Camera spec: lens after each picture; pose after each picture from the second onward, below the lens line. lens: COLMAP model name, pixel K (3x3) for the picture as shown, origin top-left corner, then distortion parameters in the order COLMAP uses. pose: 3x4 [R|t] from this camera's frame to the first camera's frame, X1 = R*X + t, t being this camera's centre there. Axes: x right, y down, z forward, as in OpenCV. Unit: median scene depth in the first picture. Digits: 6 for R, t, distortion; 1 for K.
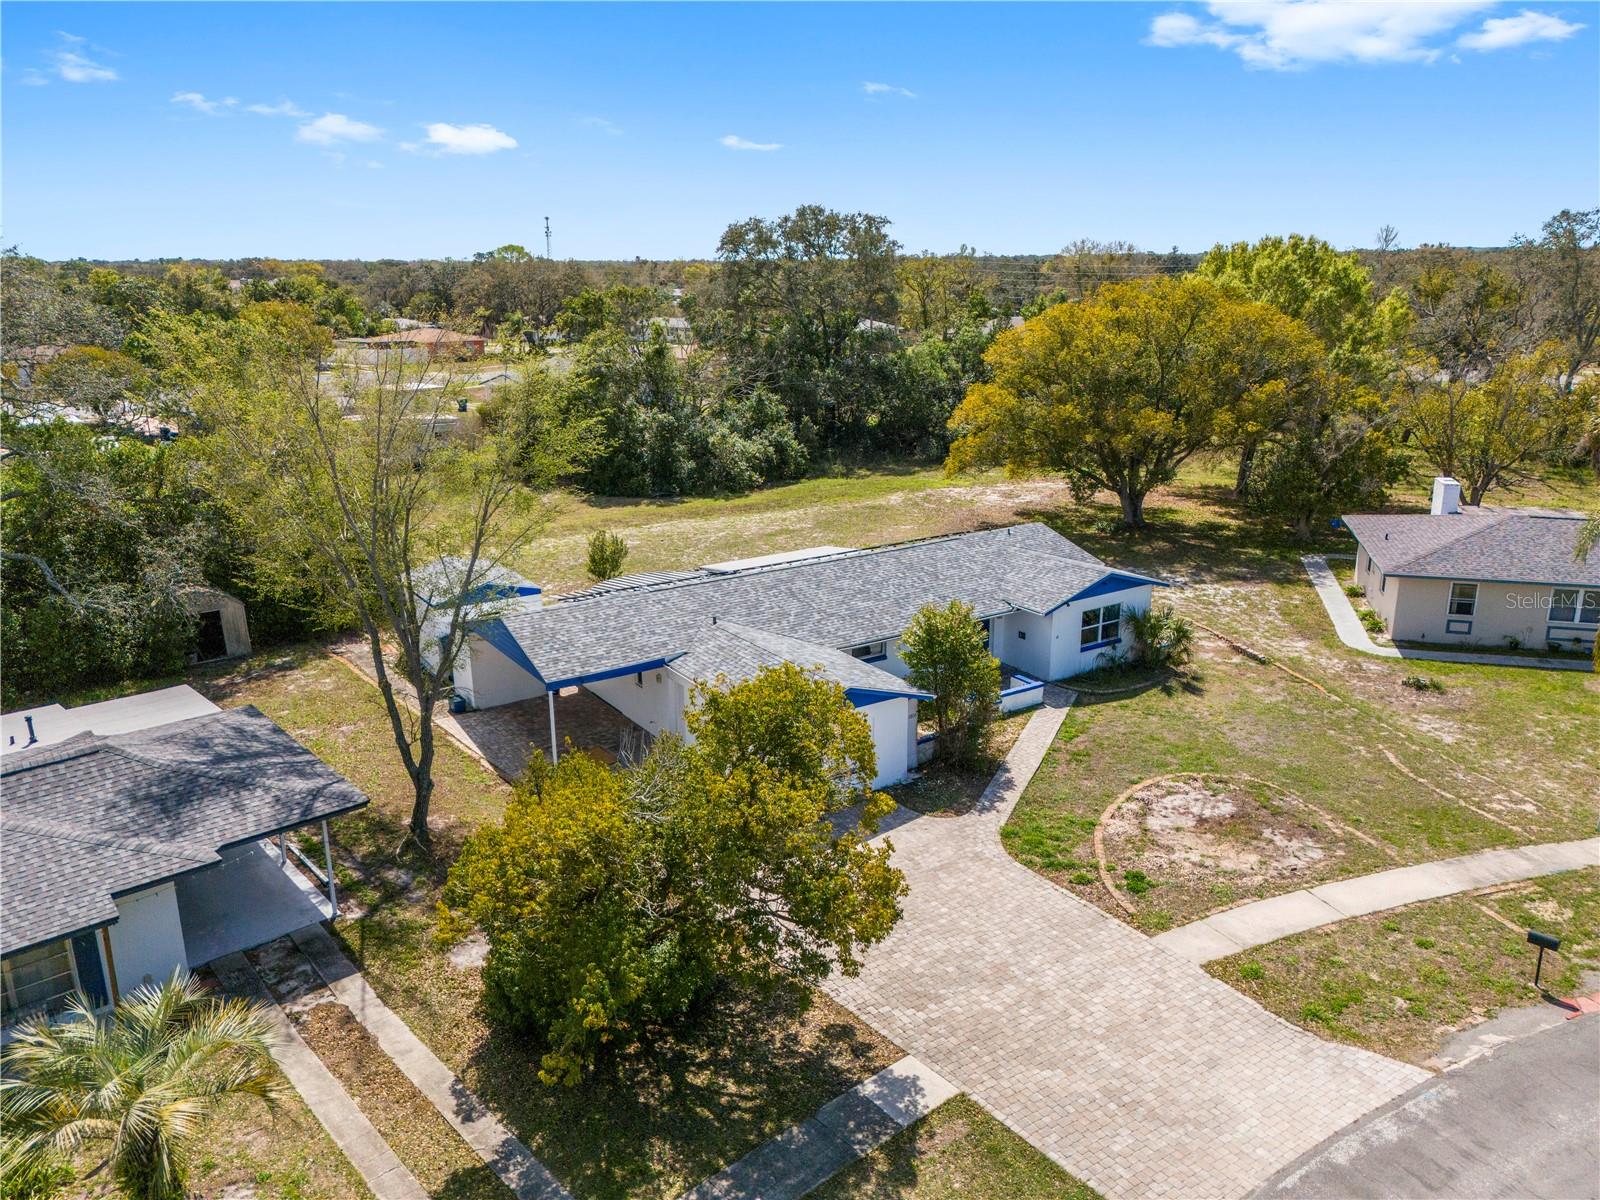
lens RADIAL K [[1169.6, 0, 799.5], [0, 1169.6, 618.1], [0, 0, 1]] dist [0.084142, -0.083832]
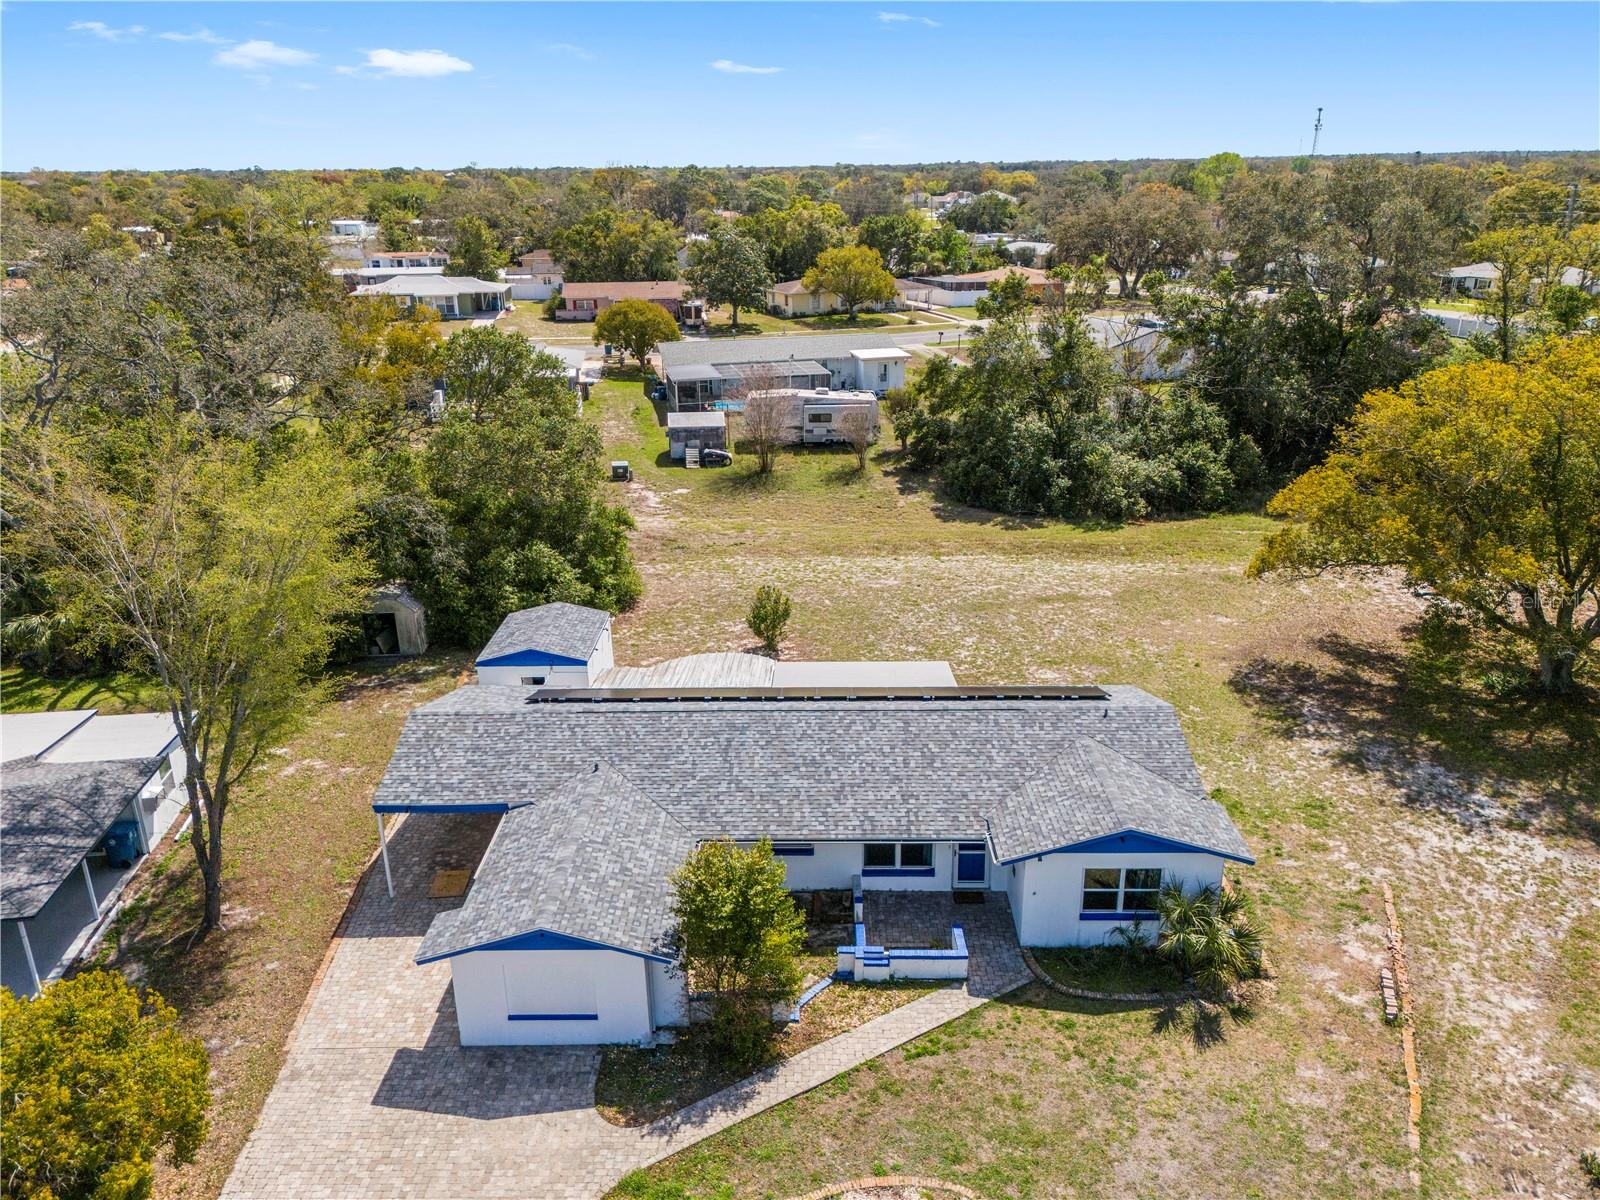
lens RADIAL K [[1169.6, 0, 799.5], [0, 1169.6, 618.1], [0, 0, 1]] dist [0.084142, -0.083832]
pose [[0.826981, 0.200750, -0.525168, 0.481451], [-0.158588, 0.979442, 0.124673, -0.235796], [0.539400, -0.019817, 0.841817, 0.324149]]
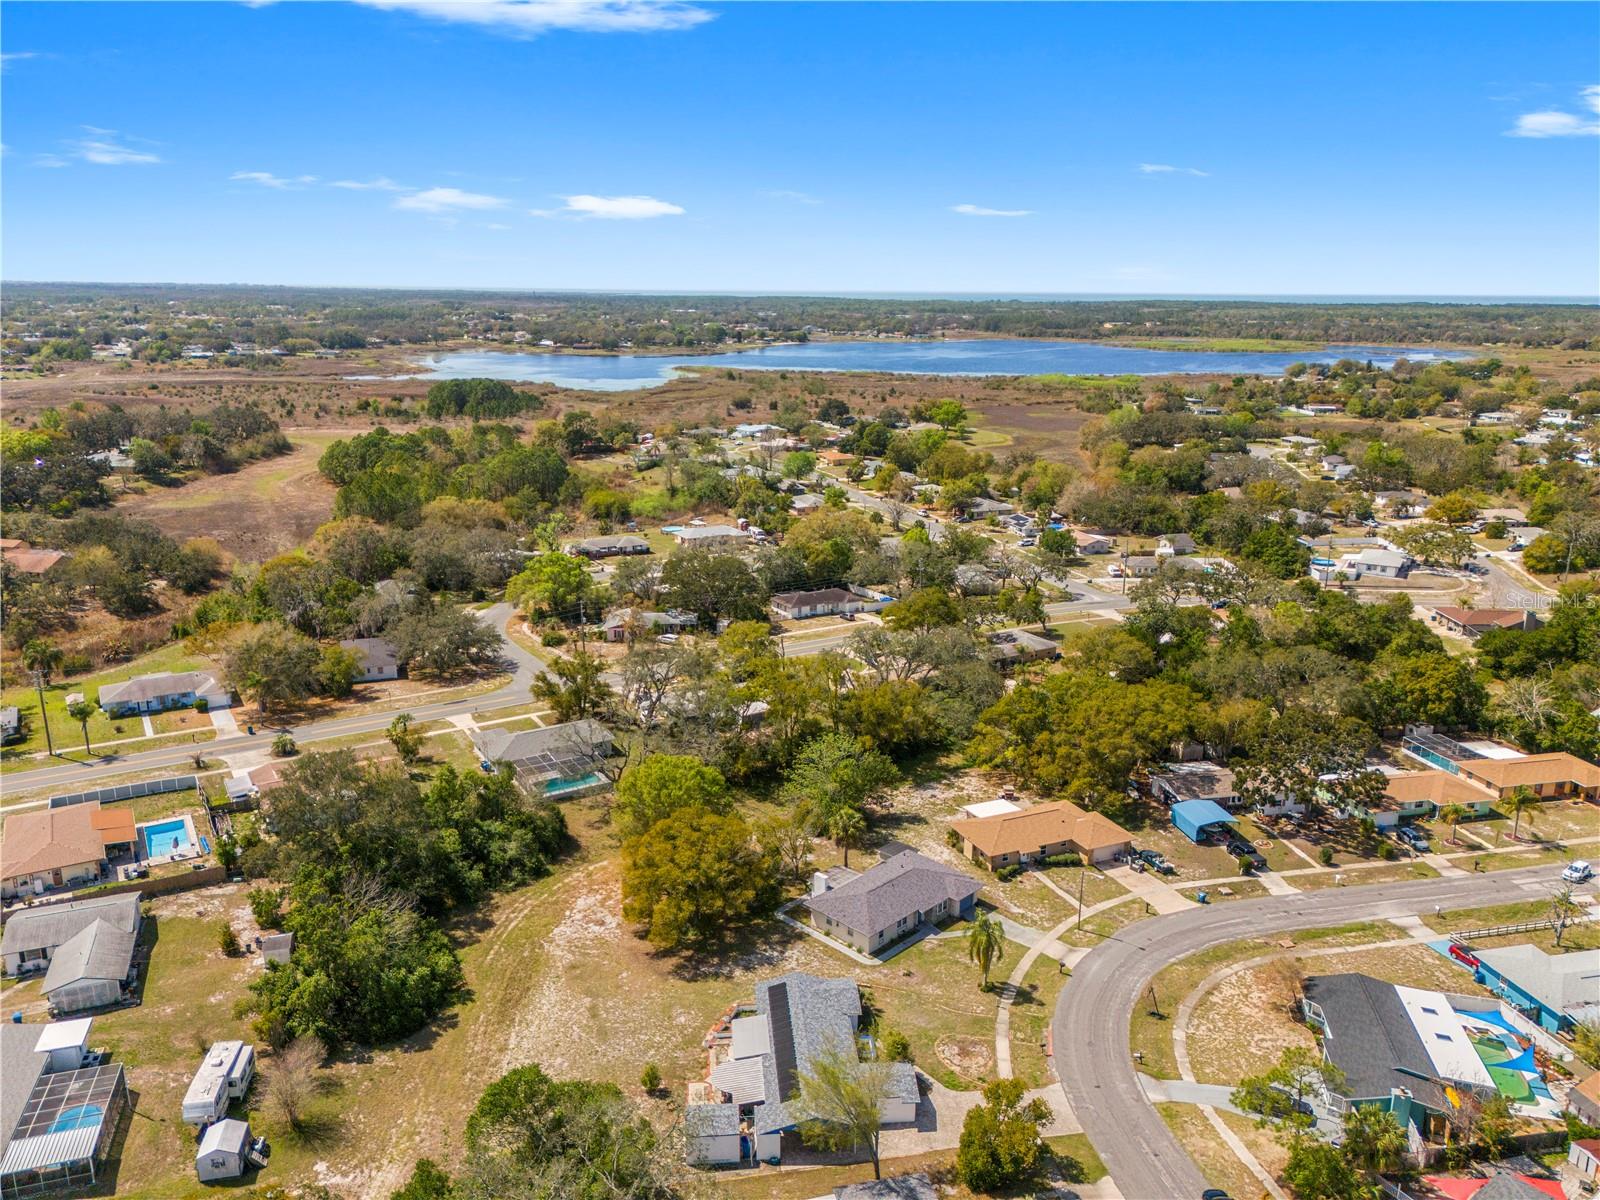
lens RADIAL K [[1169.6, 0, 799.5], [0, 1169.6, 618.1], [0, 0, 1]] dist [0.084142, -0.083832]
pose [[0.476598, -0.221968, 0.850637, -2.321563], [0.240016, 0.963693, 0.116993, -1.437847], [-0.845722, 0.148408, 0.512571, -0.601500]]
